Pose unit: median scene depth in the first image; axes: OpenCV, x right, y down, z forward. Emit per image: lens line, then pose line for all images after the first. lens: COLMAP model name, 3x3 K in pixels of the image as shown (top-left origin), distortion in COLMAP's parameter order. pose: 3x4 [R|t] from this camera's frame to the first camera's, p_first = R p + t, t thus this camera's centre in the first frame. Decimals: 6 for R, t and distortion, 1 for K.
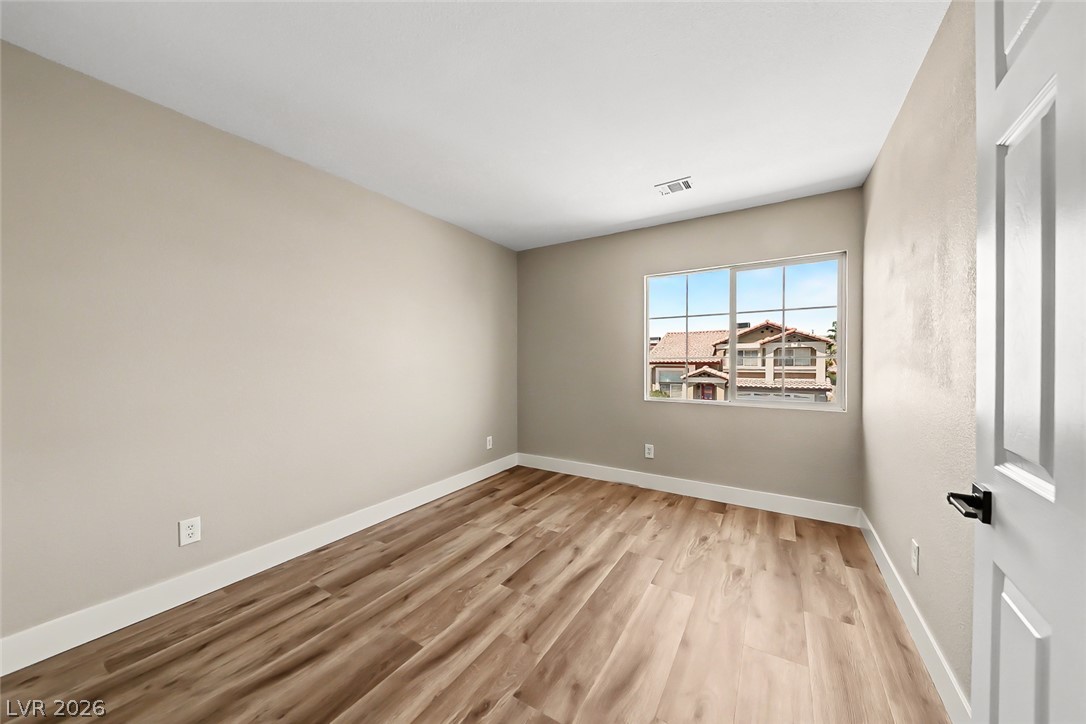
lens RADIAL K [[377.9, 0, 536.4], [0, 377.9, 366.1], [0, 0, 1]] dist [0.016742, -0.006715]
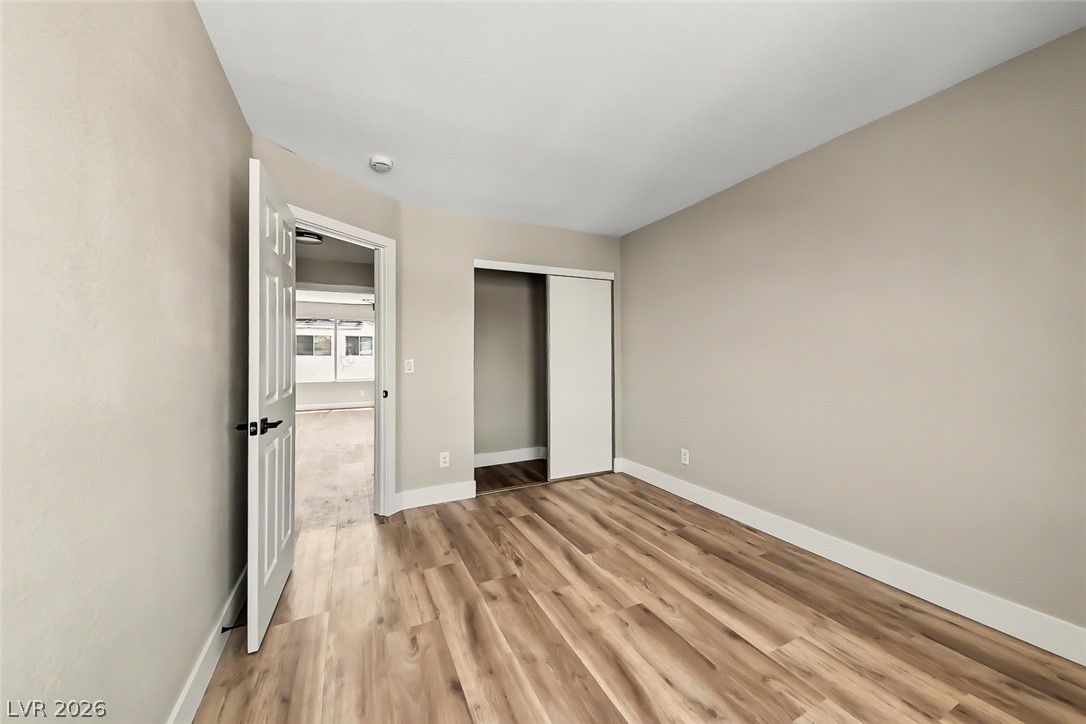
lens RADIAL K [[377.9, 0, 537.9], [0, 377.9, 359.9], [0, 0, 1]] dist [0.016742, -0.006715]
pose [[-0.521945, 0.016979, -0.852810, 0.786233], [-0.001324, 0.999785, 0.020716, -0.023103], [0.852978, 0.011942, -0.521810, 1.236581]]
